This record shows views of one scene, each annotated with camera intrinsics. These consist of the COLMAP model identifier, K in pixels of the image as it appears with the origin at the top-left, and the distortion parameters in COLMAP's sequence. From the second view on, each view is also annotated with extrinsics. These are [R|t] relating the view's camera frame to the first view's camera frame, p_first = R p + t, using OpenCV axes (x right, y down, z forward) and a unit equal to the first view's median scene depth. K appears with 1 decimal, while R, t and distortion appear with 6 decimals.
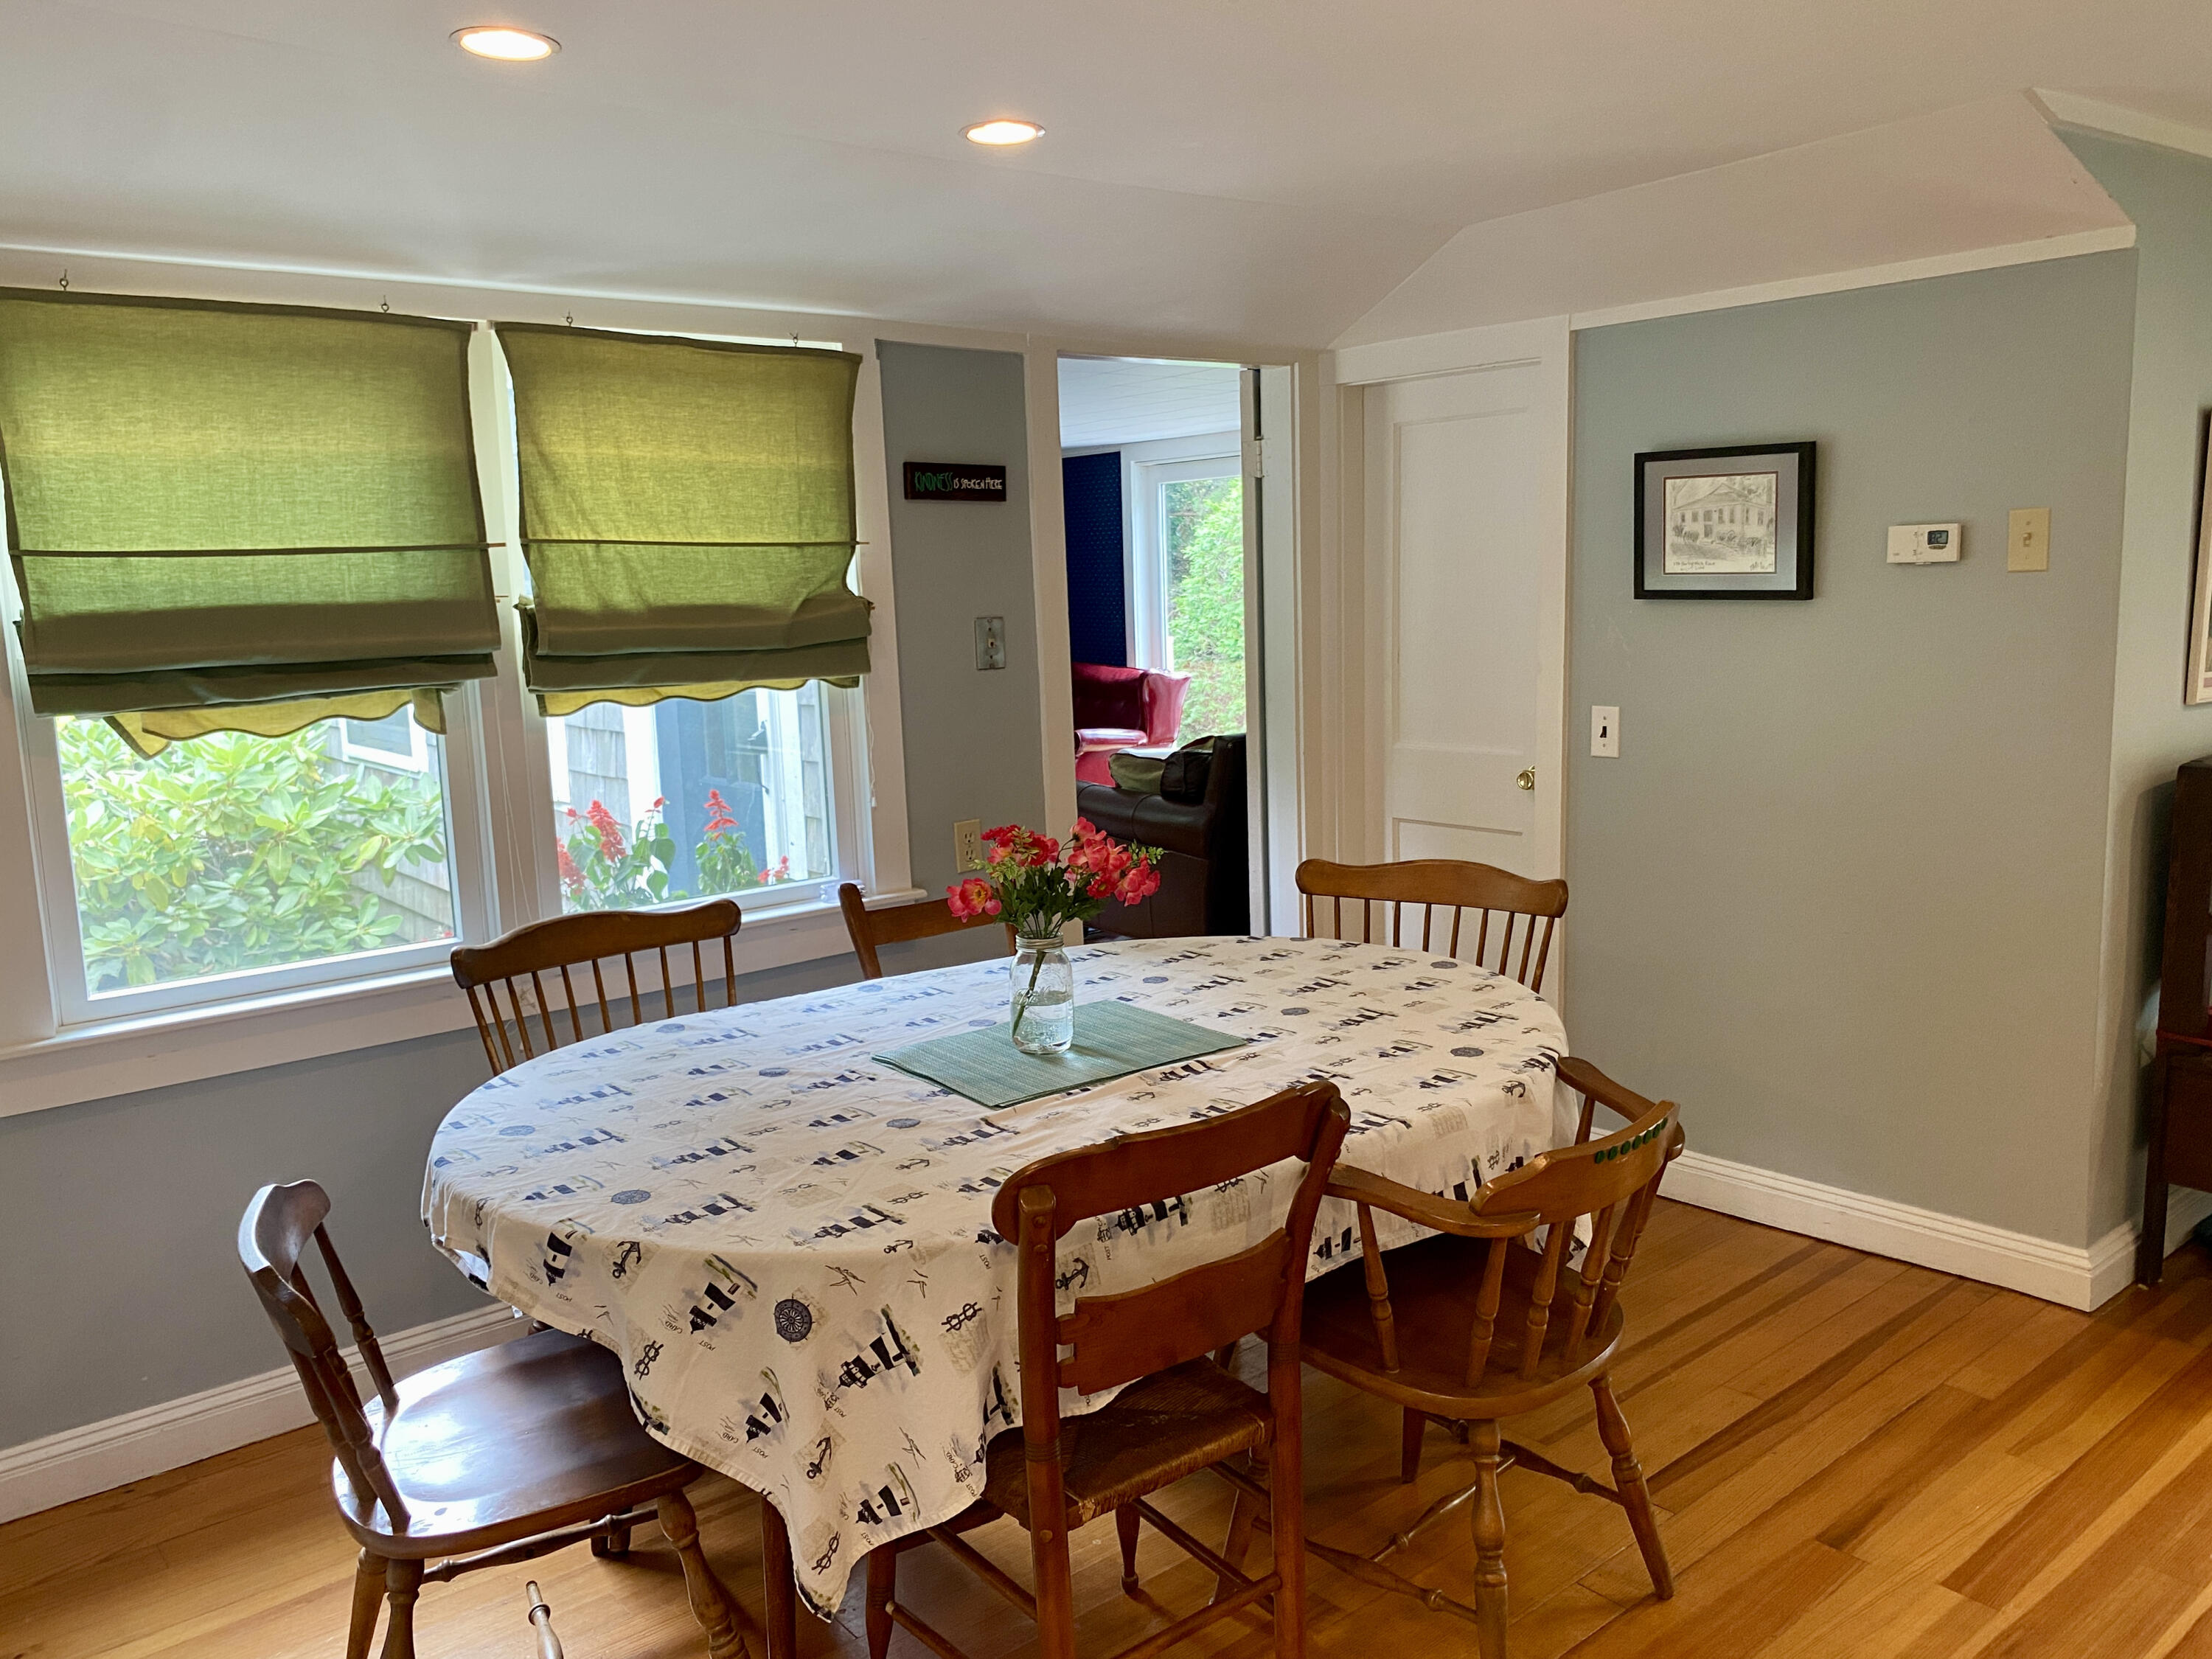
lens RADIAL K [[1673.6, 0, 1108.0], [0, 1673.6, 815.1], [0, 0, 1]] dist [0.007004, -0.022766]
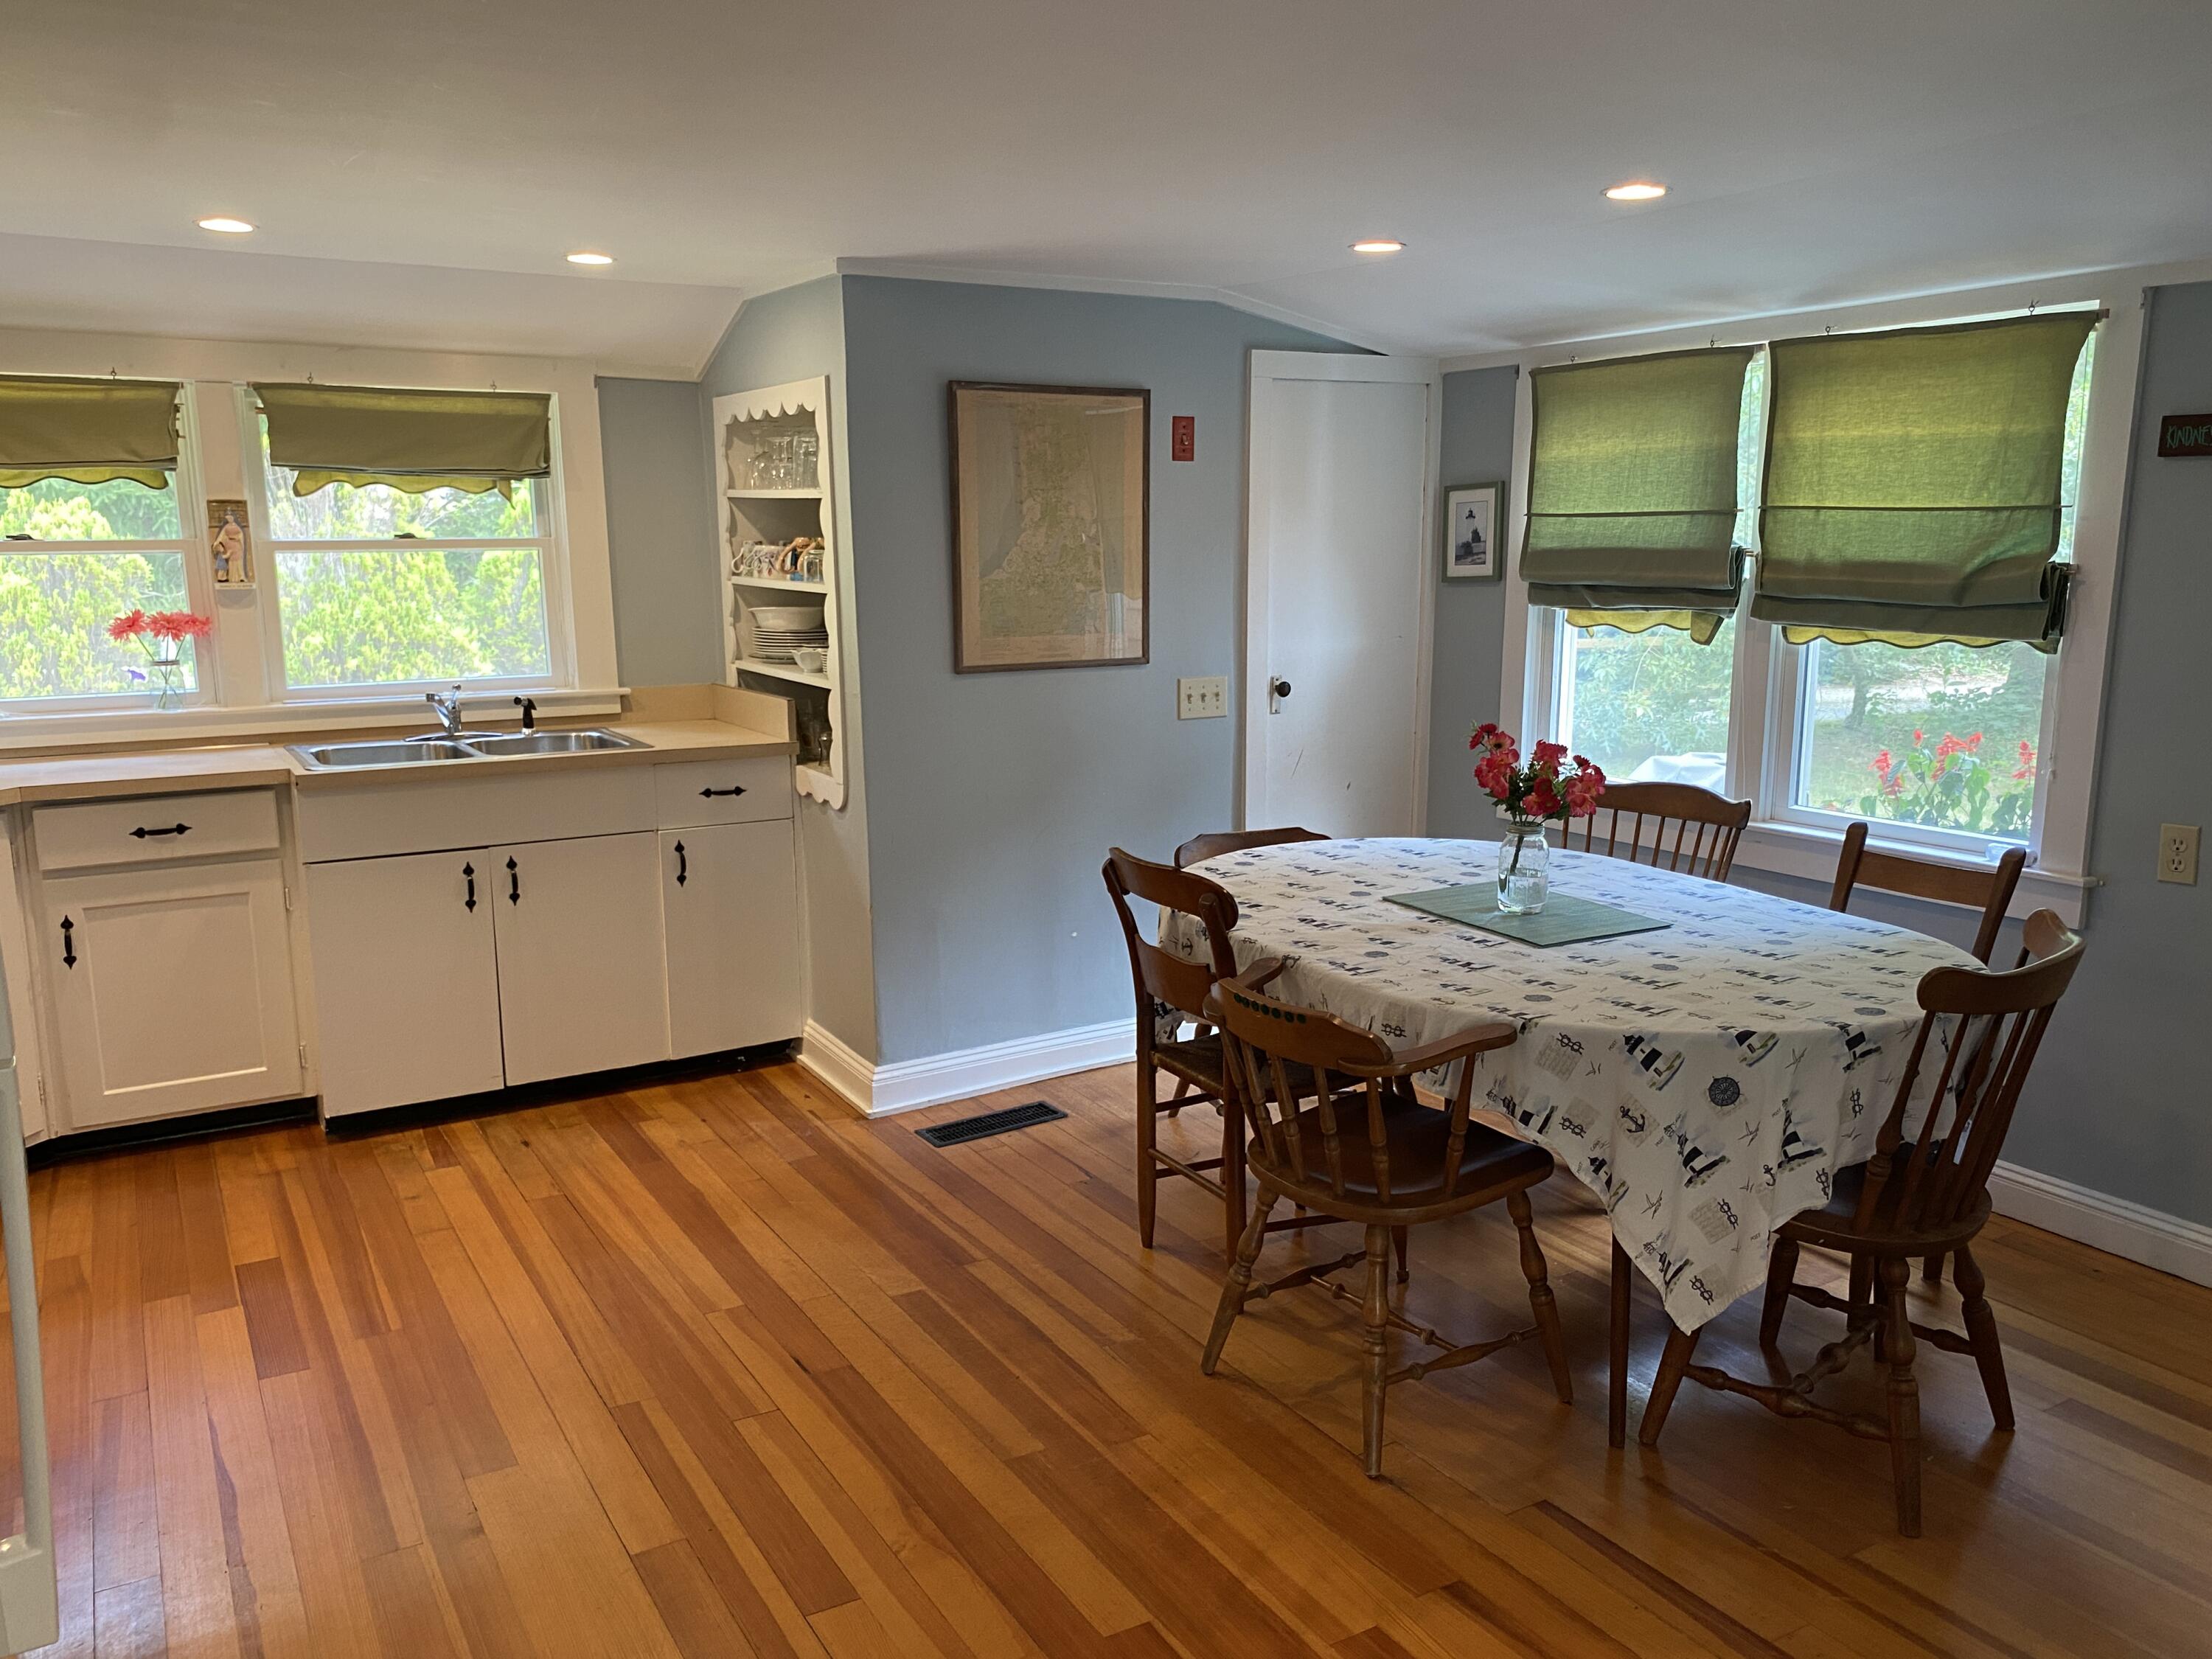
lens RADIAL K [[1673.6, 0, 1120.7], [0, 1673.6, 814.3], [0, 0, 1]] dist [0.007004, -0.022766]
pose [[-0.136918, 0.190376, -0.972116, 1.137590], [-0.134711, 0.968663, 0.208673, -0.146651], [0.981380, 0.159526, -0.106982, 0.734175]]
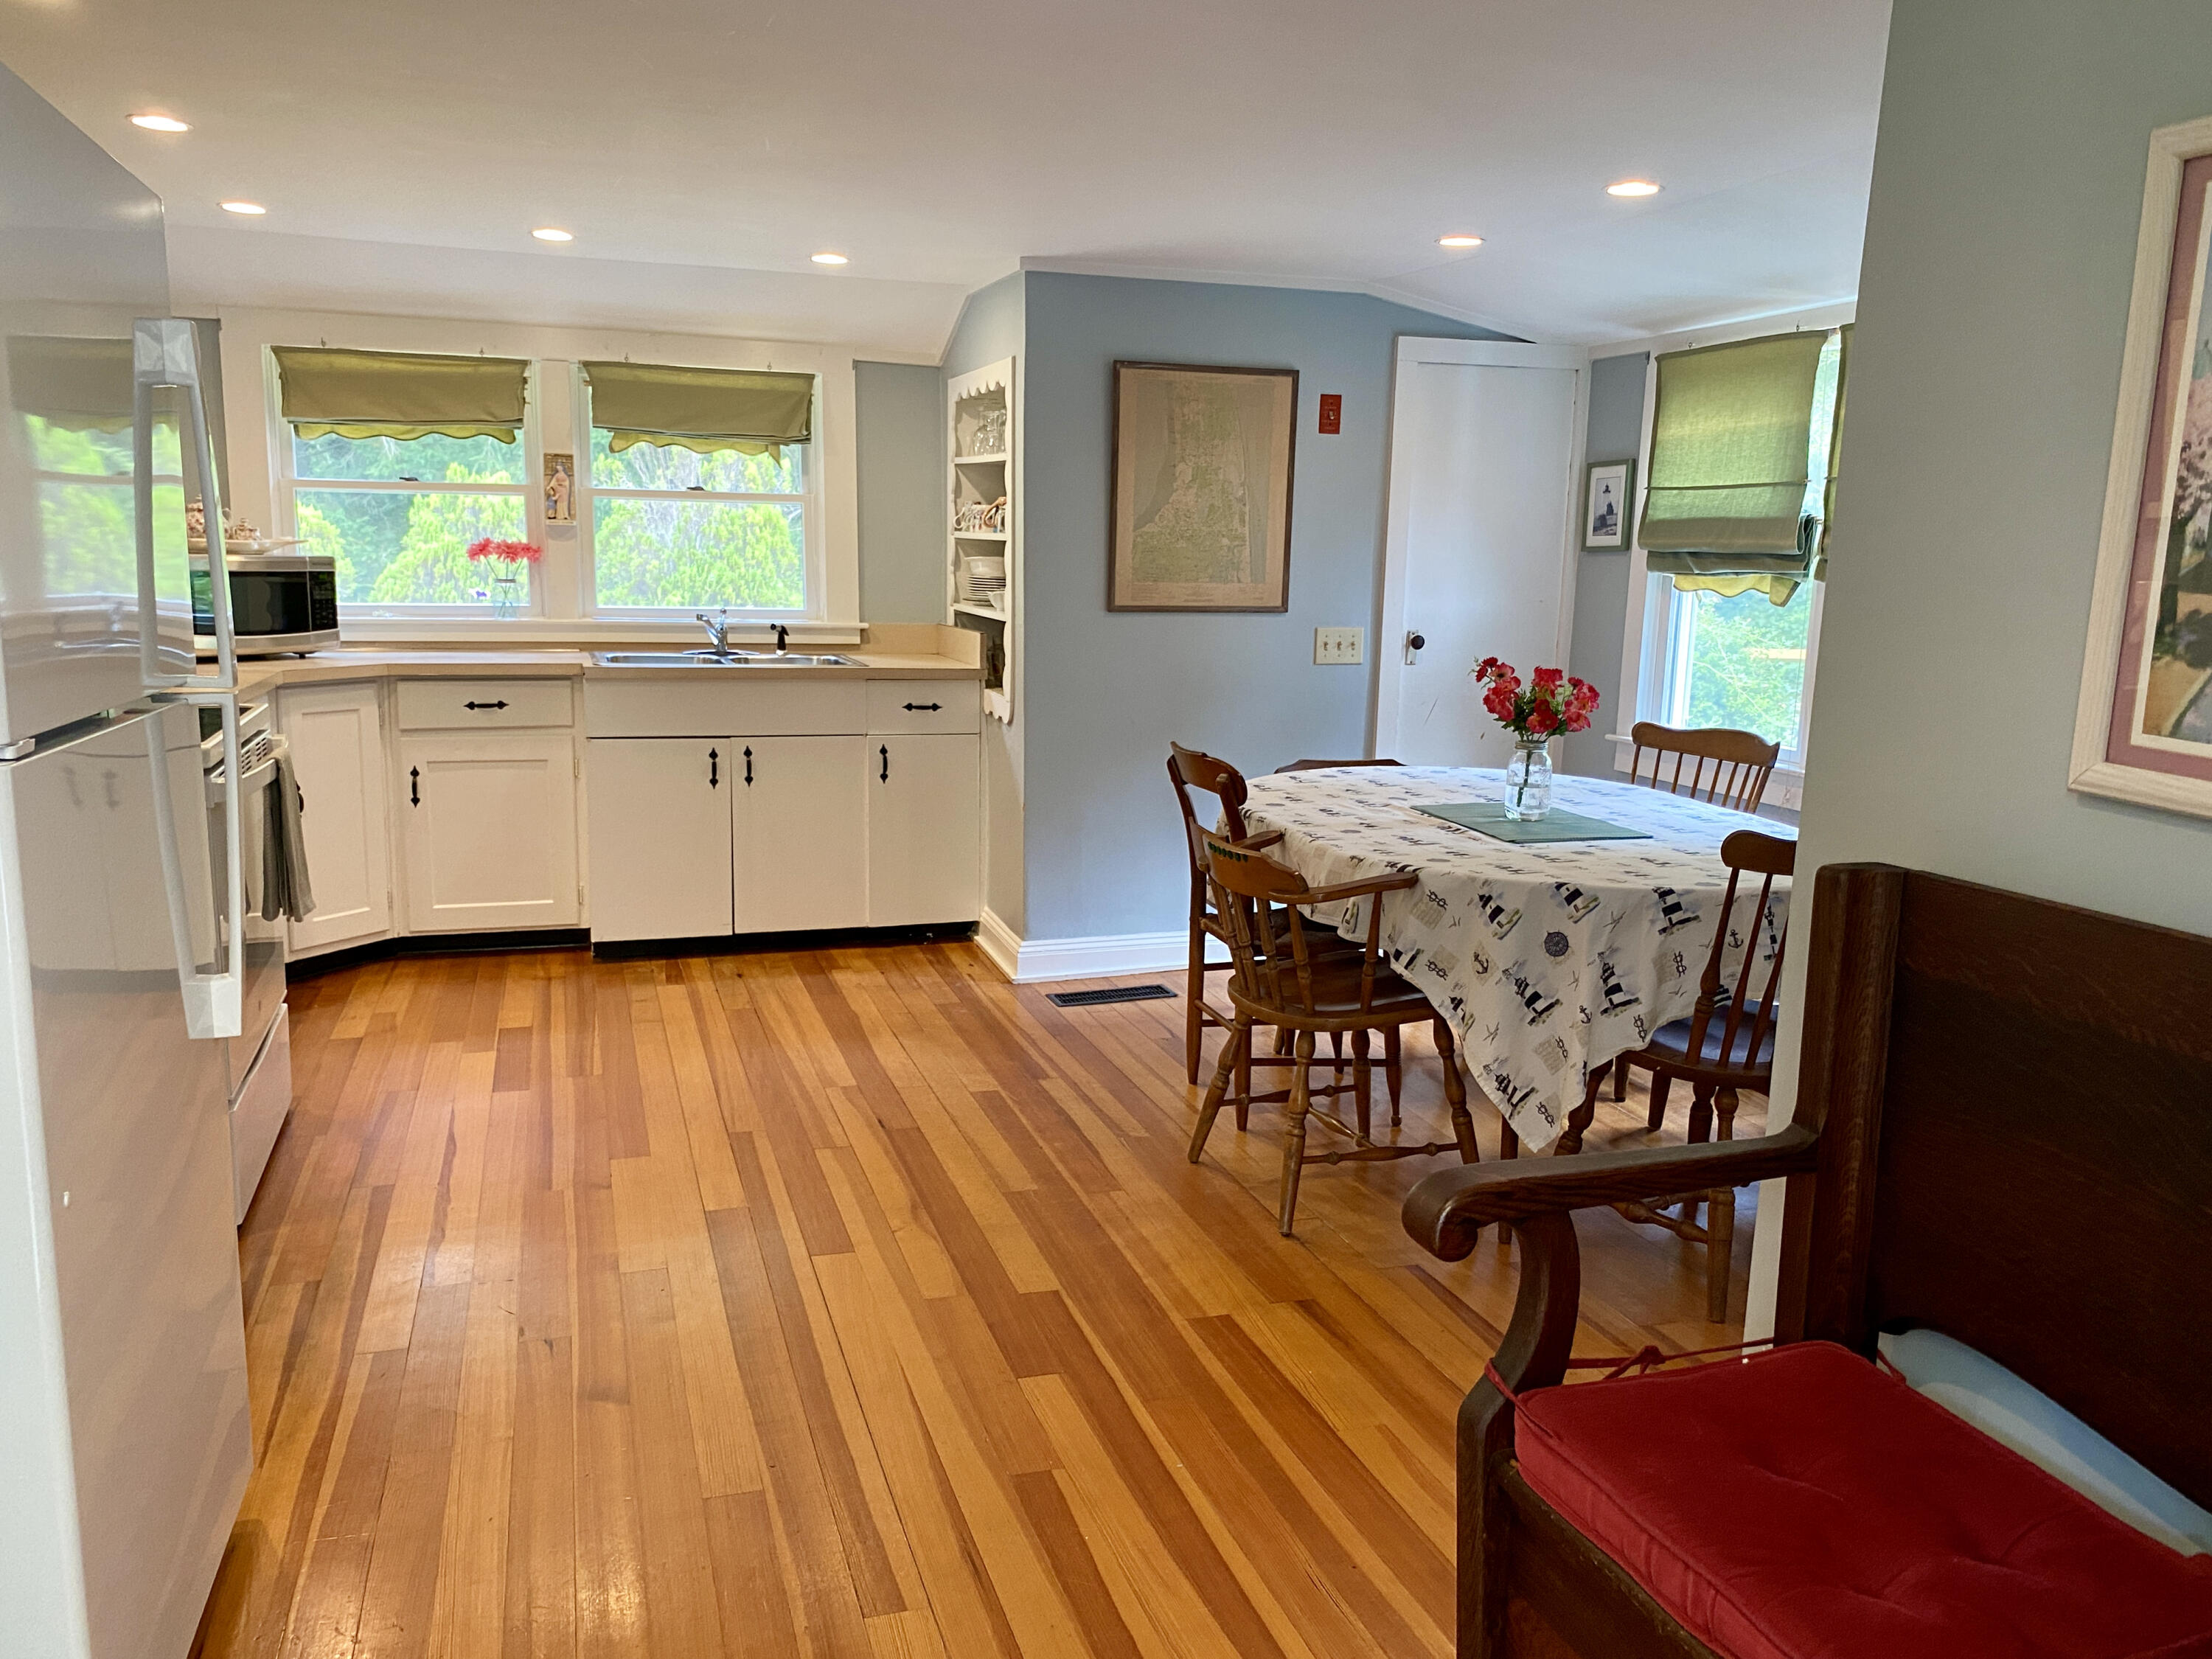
lens RADIAL K [[1673.6, 0, 1121.3], [0, 1673.6, 818.7], [0, 0, 1]] dist [0.007004, -0.022766]
pose [[-0.352596, 0.171239, -0.919974, 1.330313], [-0.147450, 0.960666, 0.235327, -0.141587], [0.924086, 0.218626, -0.313478, 1.026677]]
